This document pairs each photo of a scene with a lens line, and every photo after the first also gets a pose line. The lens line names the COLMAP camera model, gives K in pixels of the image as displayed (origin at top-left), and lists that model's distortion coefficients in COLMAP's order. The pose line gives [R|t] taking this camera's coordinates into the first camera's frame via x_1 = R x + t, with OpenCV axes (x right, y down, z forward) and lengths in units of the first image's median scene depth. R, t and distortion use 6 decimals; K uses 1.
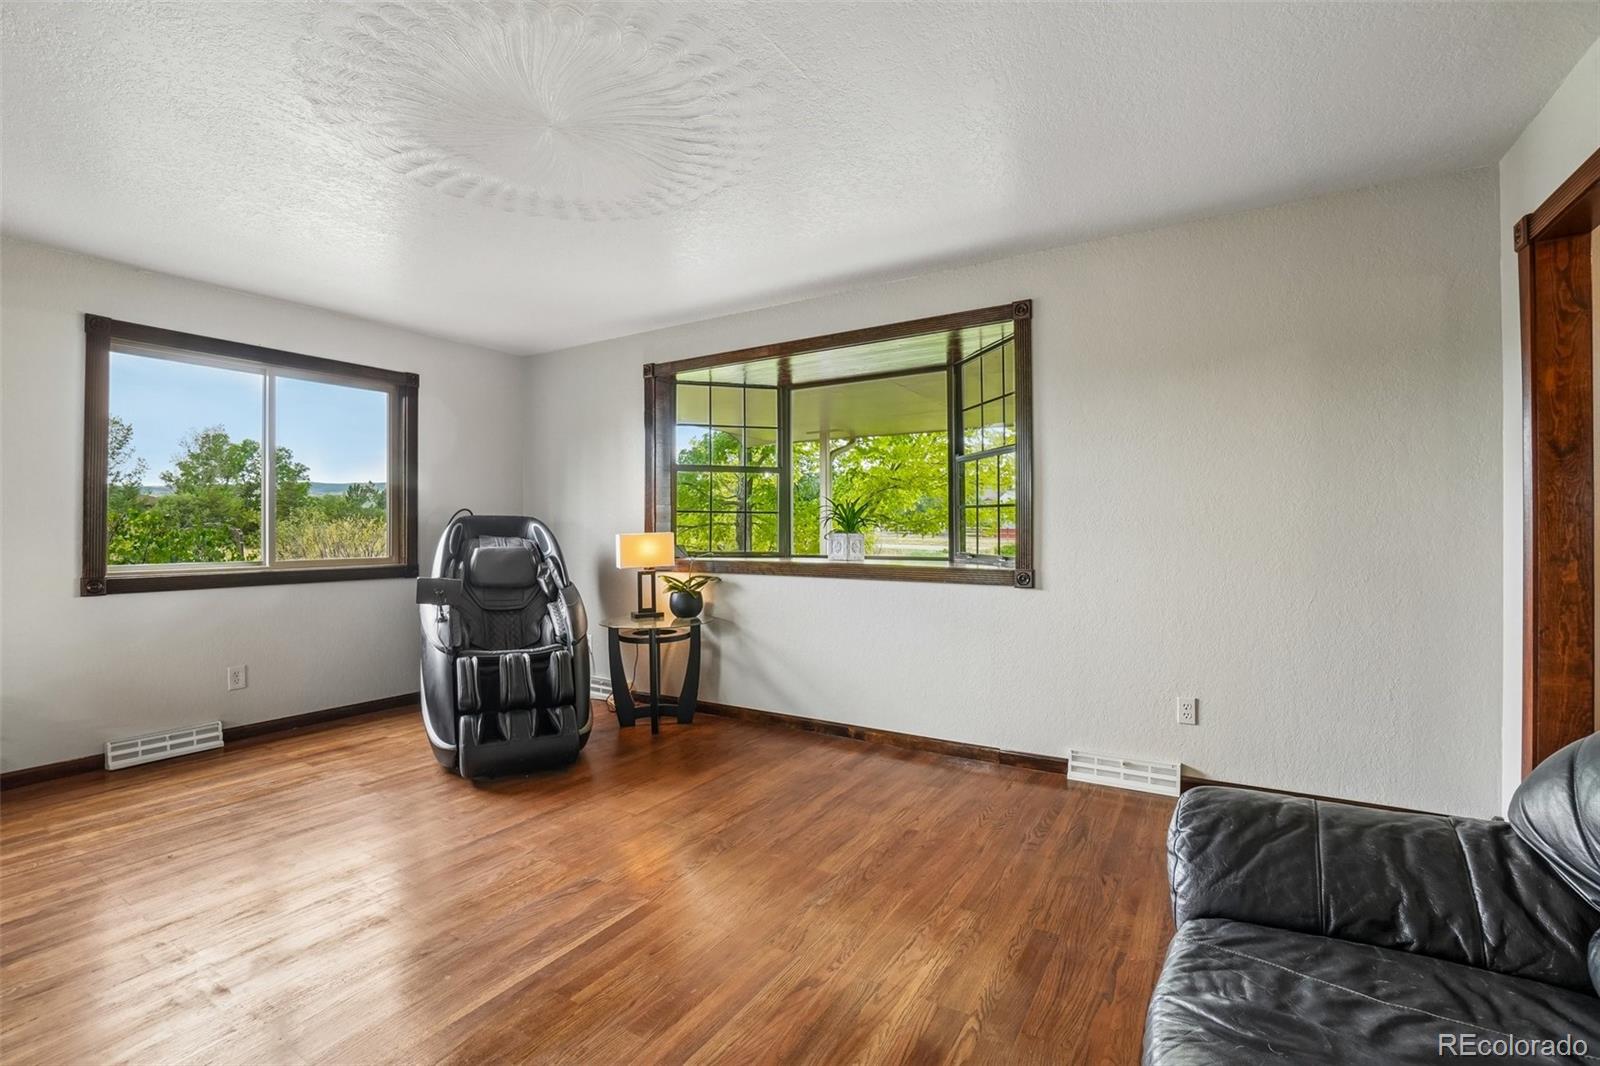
lens RADIAL K [[733.8, 0, 793.9], [0, 733.8, 525.8], [0, 0, 1]] dist [-0.061260, 0.022817]
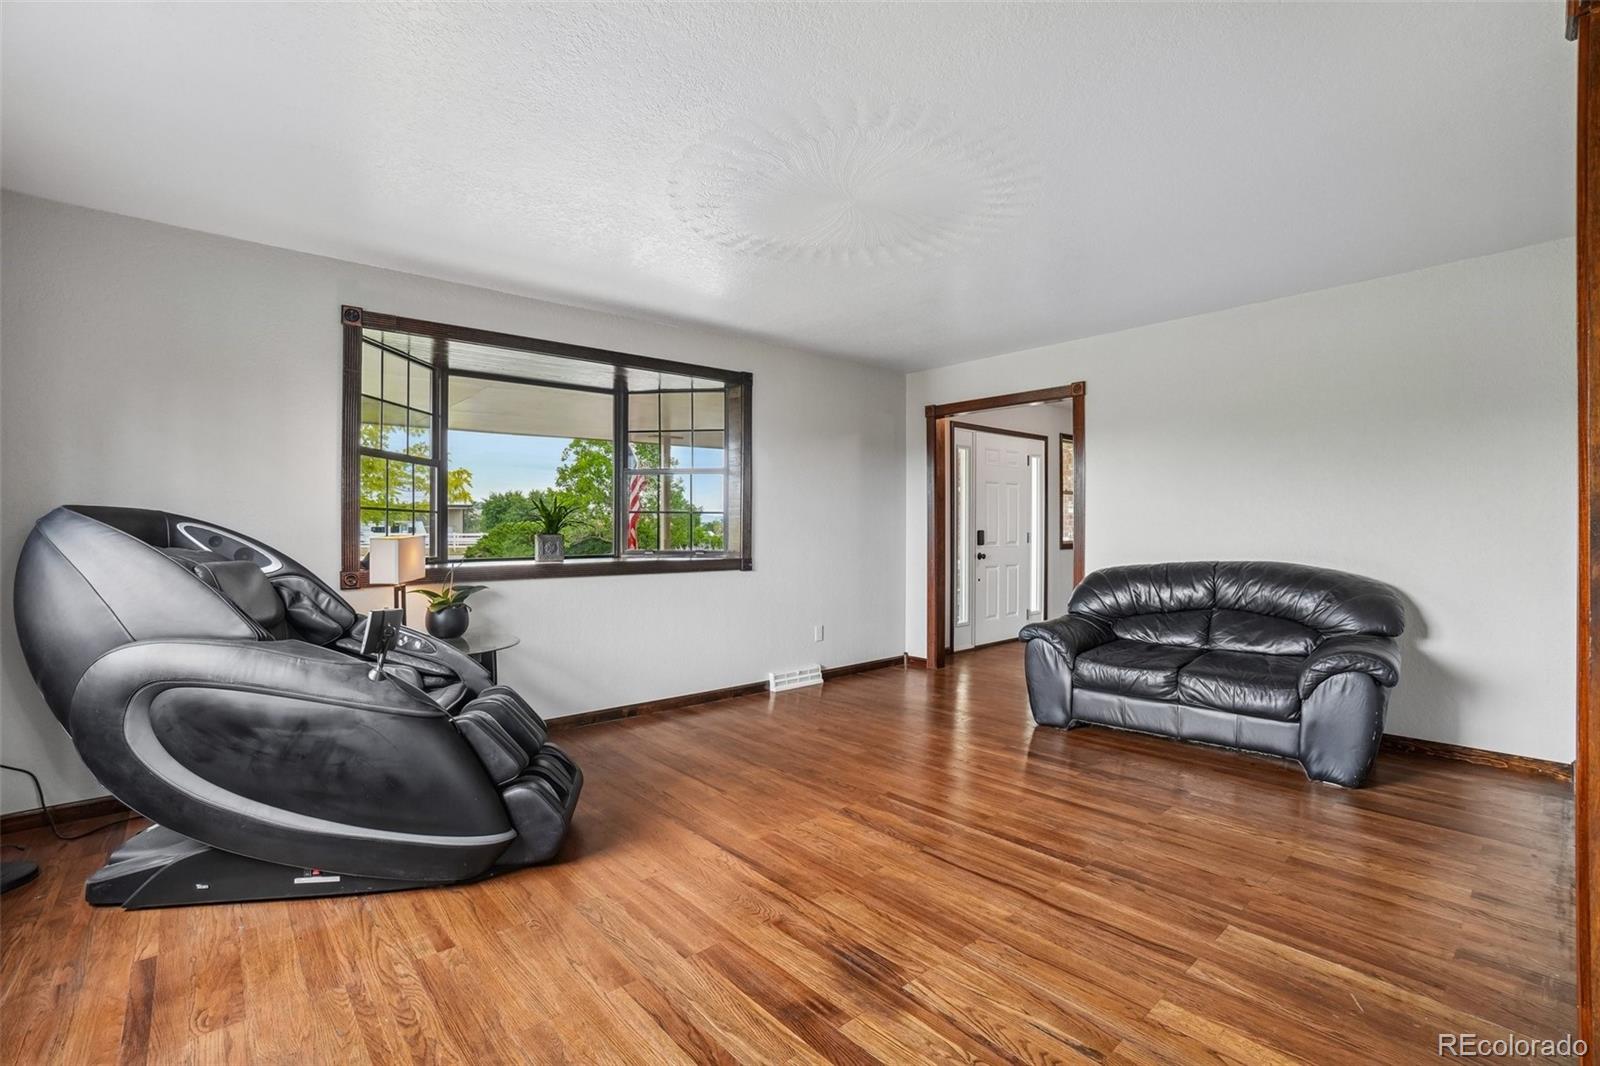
lens RADIAL K [[733.8, 0, 793.9], [0, 733.8, 525.8], [0, 0, 1]] dist [-0.061260, 0.022817]
pose [[0.266515, 0.000693, 0.963831, -1.180314], [-0.003914, 0.999992, 0.000363, -0.006890], [-0.963823, -0.003869, 0.266516, 0.571140]]
